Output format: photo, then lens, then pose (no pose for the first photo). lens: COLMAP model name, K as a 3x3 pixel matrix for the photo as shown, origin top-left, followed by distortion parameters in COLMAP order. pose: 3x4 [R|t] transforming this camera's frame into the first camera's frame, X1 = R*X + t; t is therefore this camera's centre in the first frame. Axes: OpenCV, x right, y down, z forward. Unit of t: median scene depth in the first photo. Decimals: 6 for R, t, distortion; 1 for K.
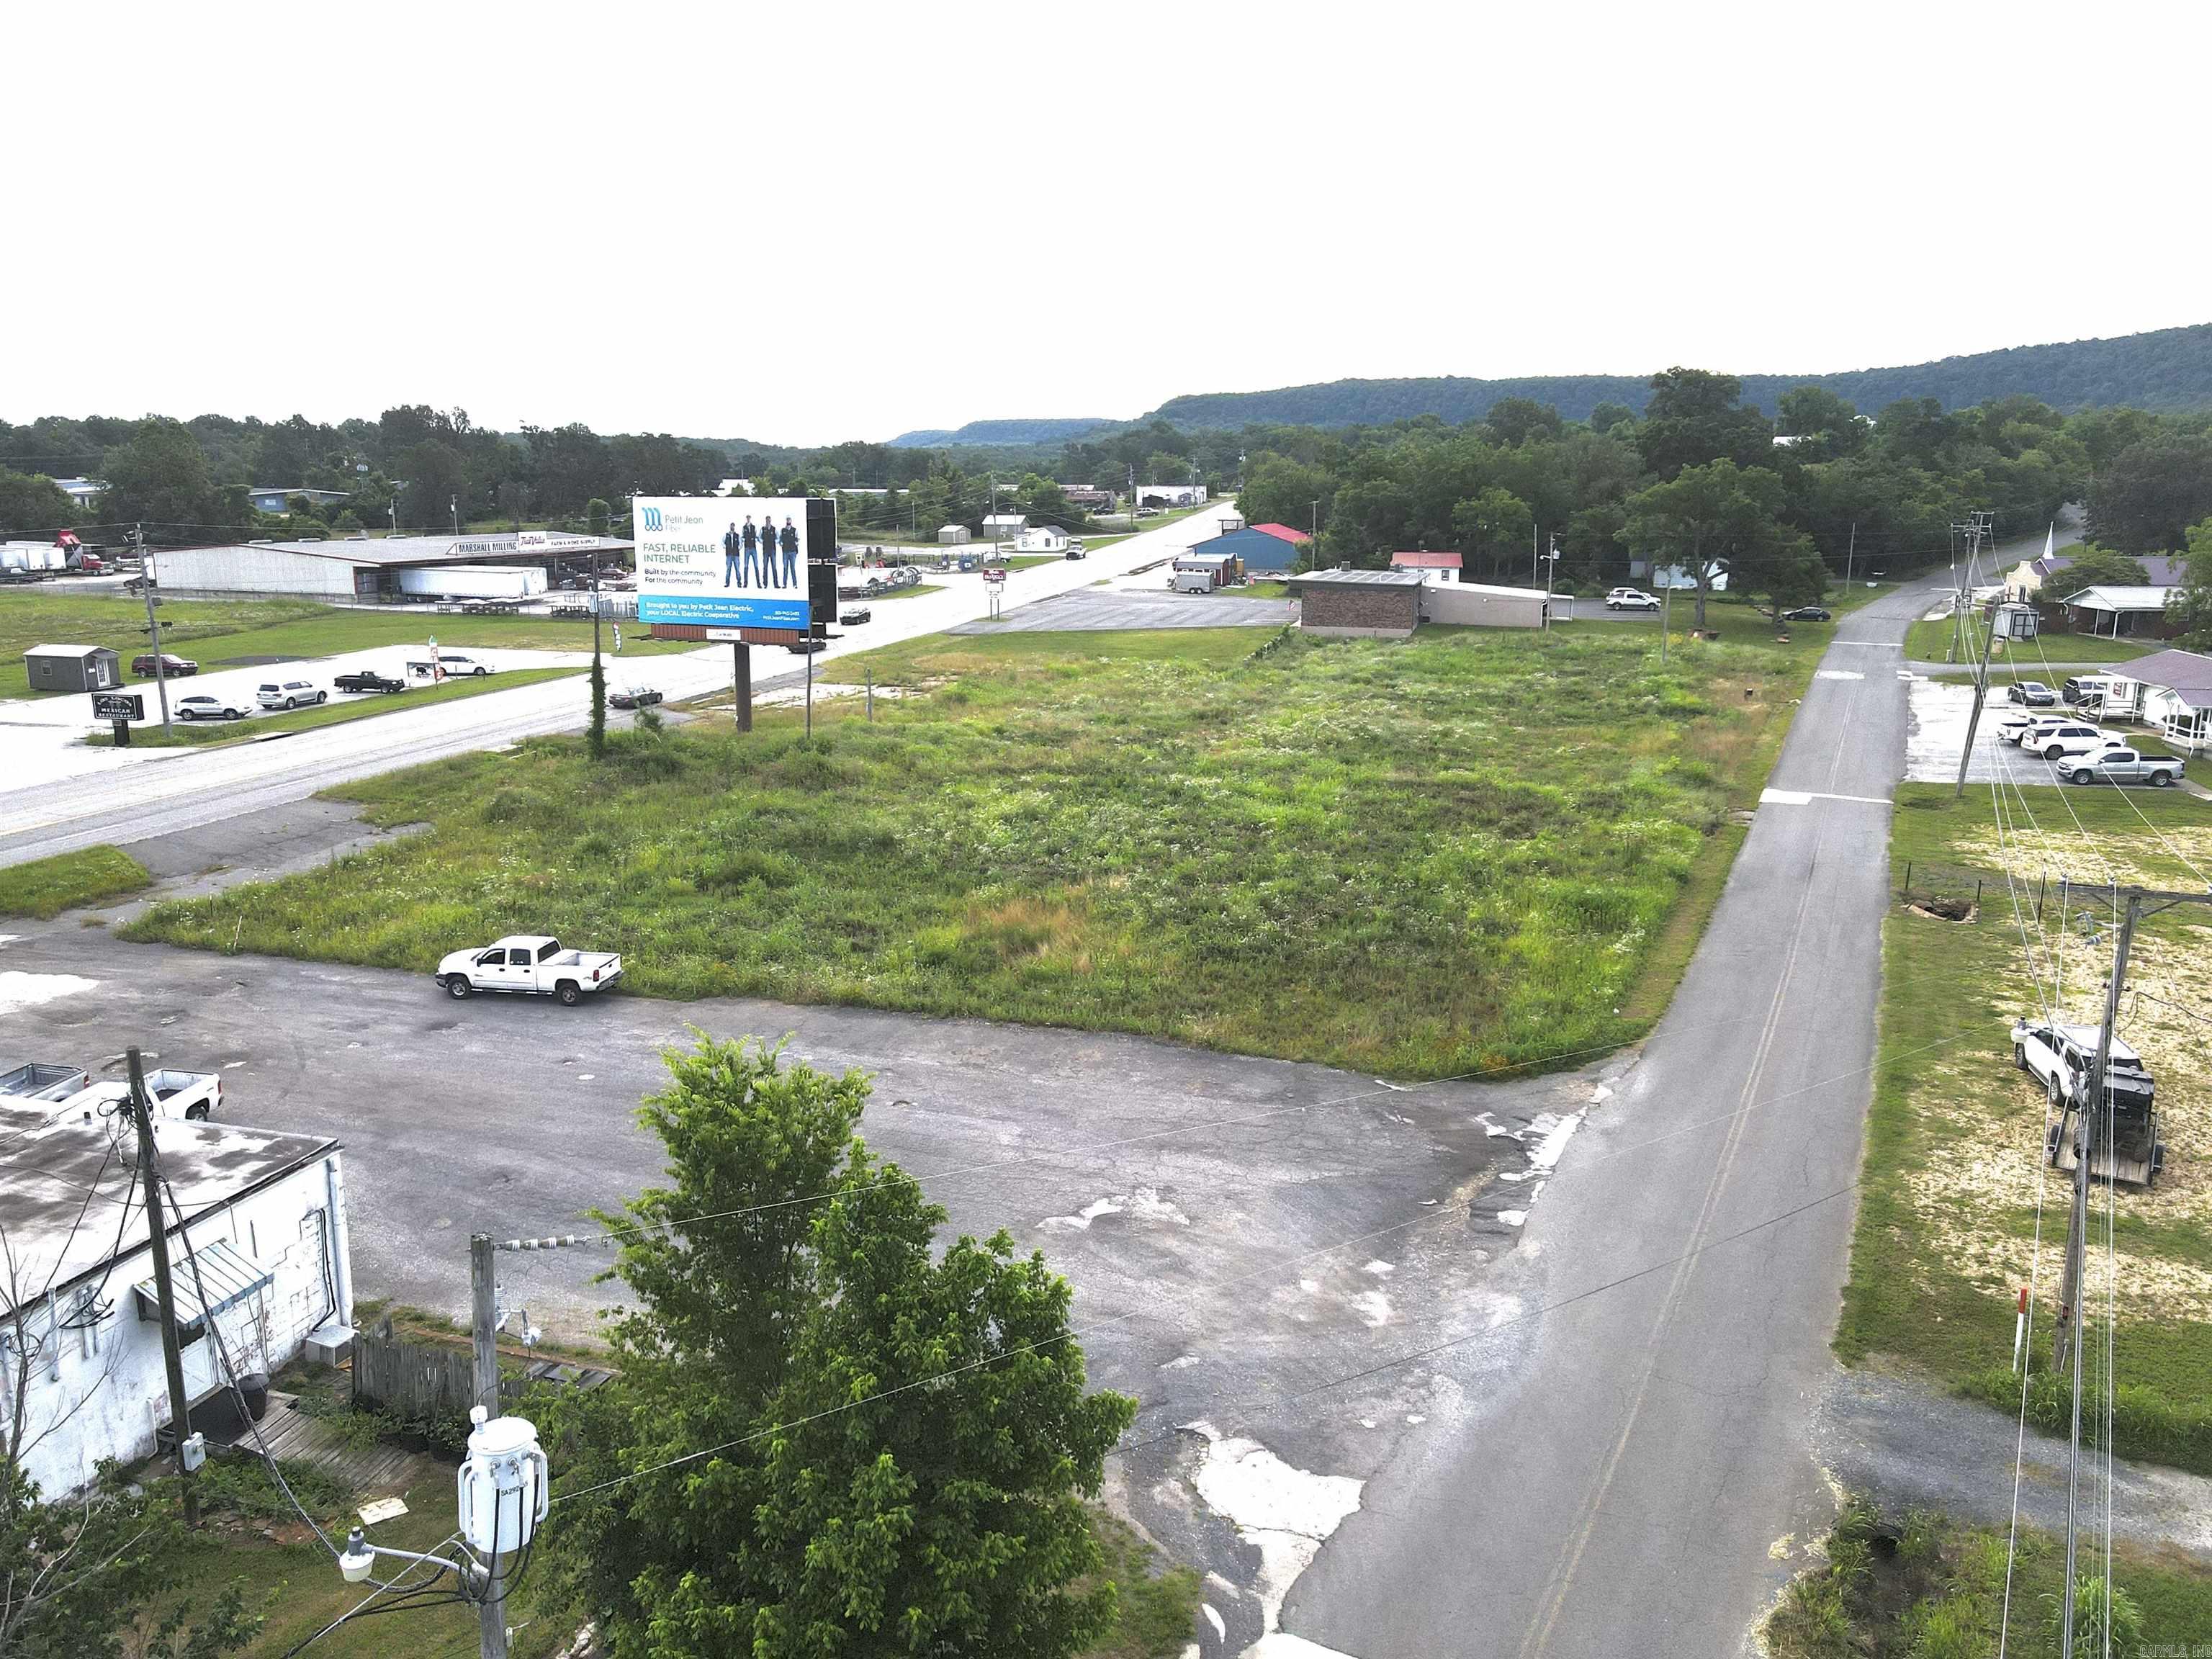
lens RADIAL K [[1615.9, 0, 1106.0], [0, 1615.9, 829.5], [0, 0, 1]] dist [0.015489, 0.006710]
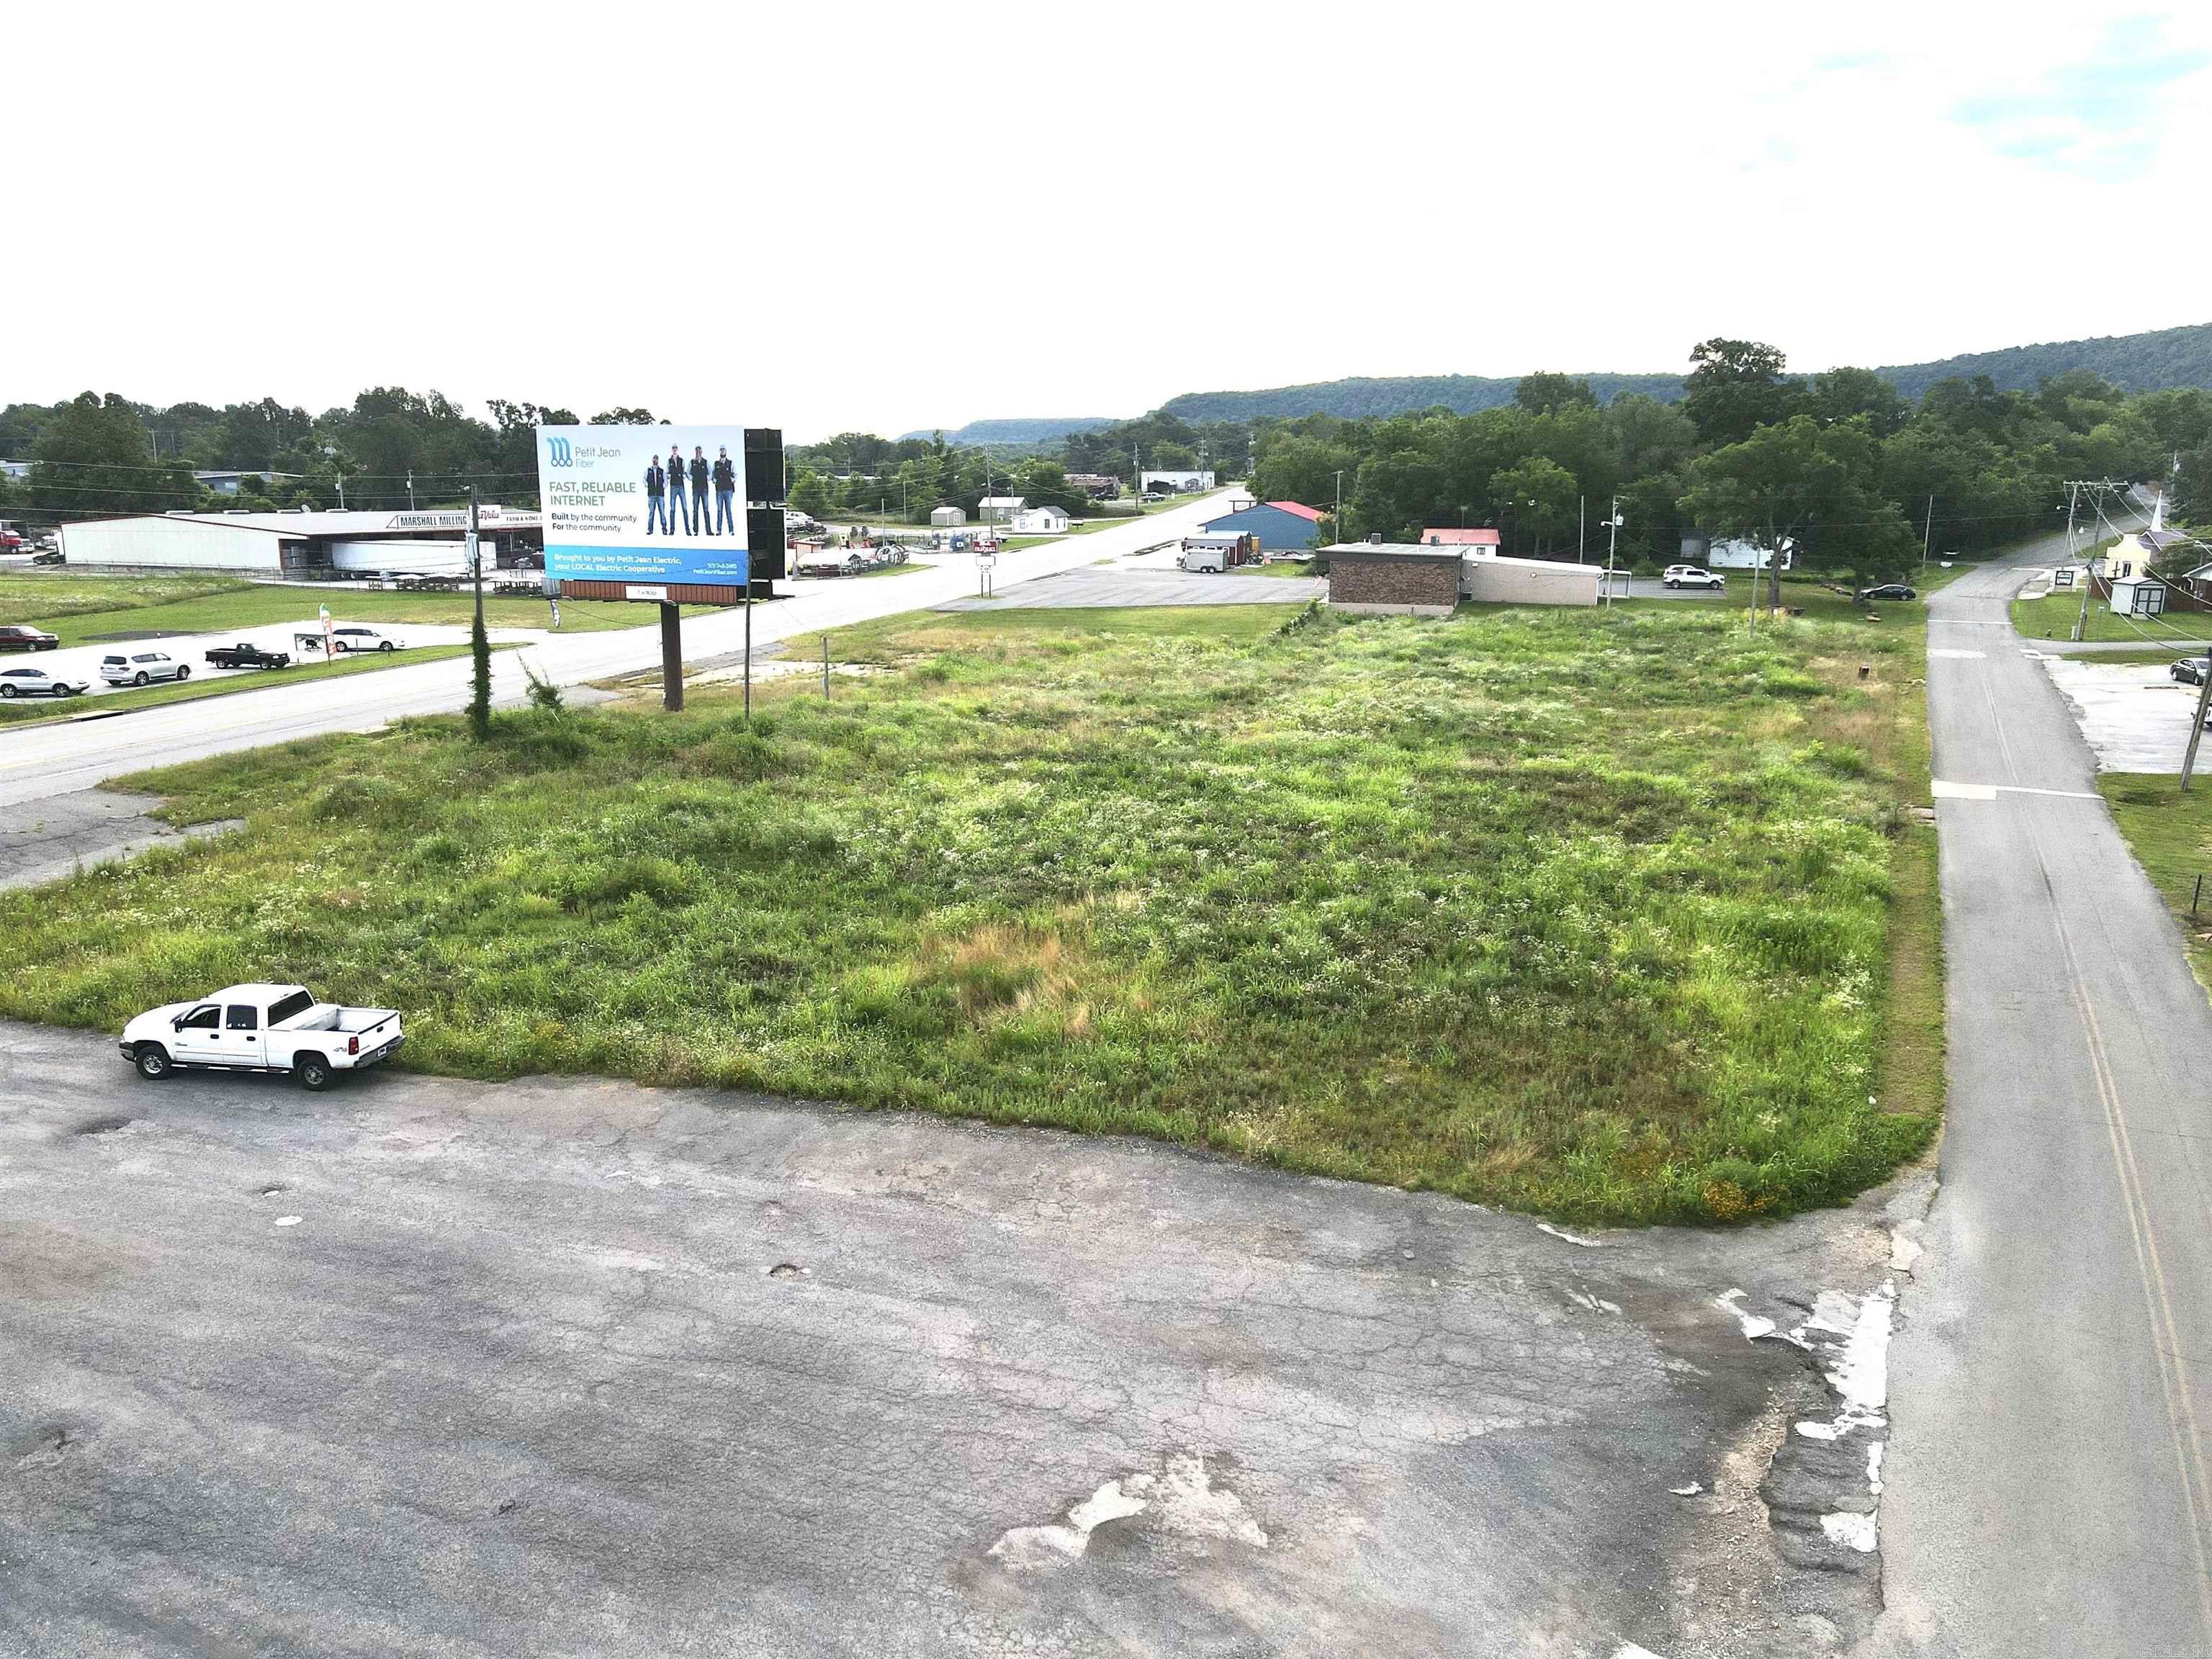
lens RADIAL K [[1615.9, 0, 1106.0], [0, 1615.9, 829.5], [0, 0, 1]] dist [0.015489, 0.006710]
pose [[0.999998, 0.001562, -0.001419, -0.001322], [-0.001563, 0.999998, -0.000932, 0.000429], [0.001418, 0.000934, 0.999999, 0.195336]]
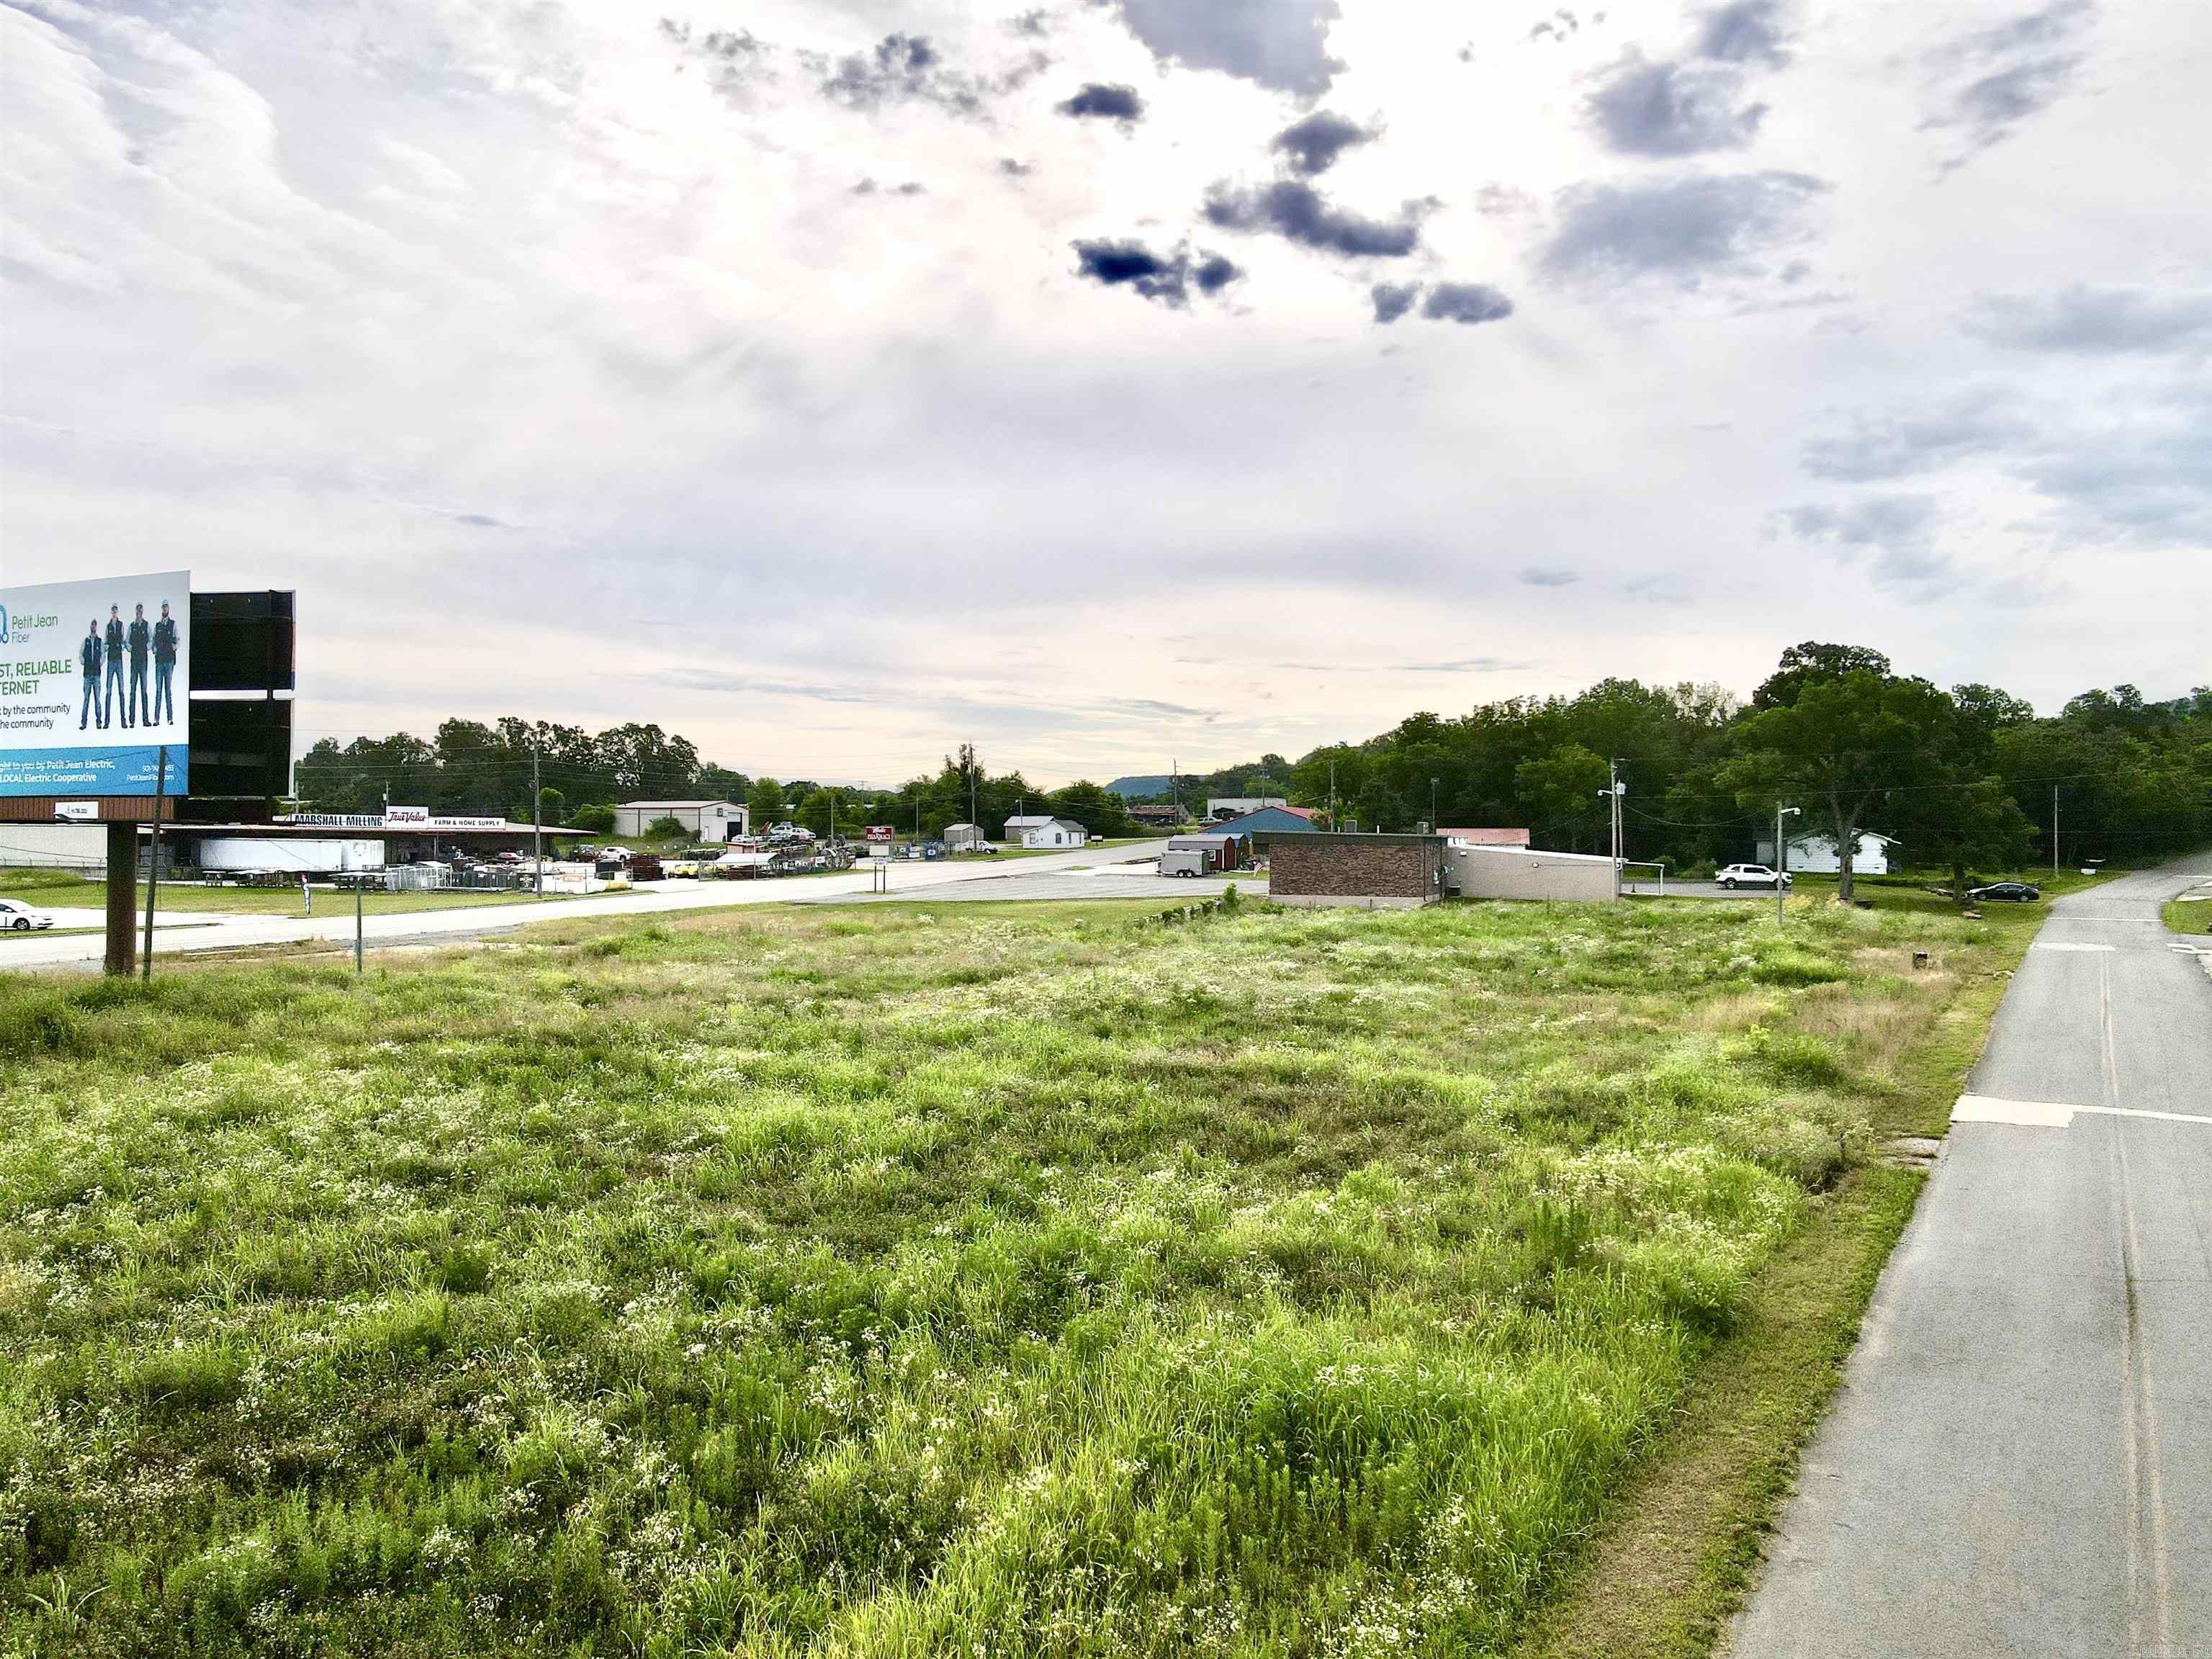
lens RADIAL K [[1615.9, 0, 1106.0], [0, 1615.9, 829.5], [0, 0, 1]] dist [0.015489, 0.006710]
pose [[0.995503, 0.000241, -0.094729, 0.208752], [-0.020751, 0.976264, -0.215589, 0.005604], [0.092428, 0.216586, 0.971878, 0.513520]]
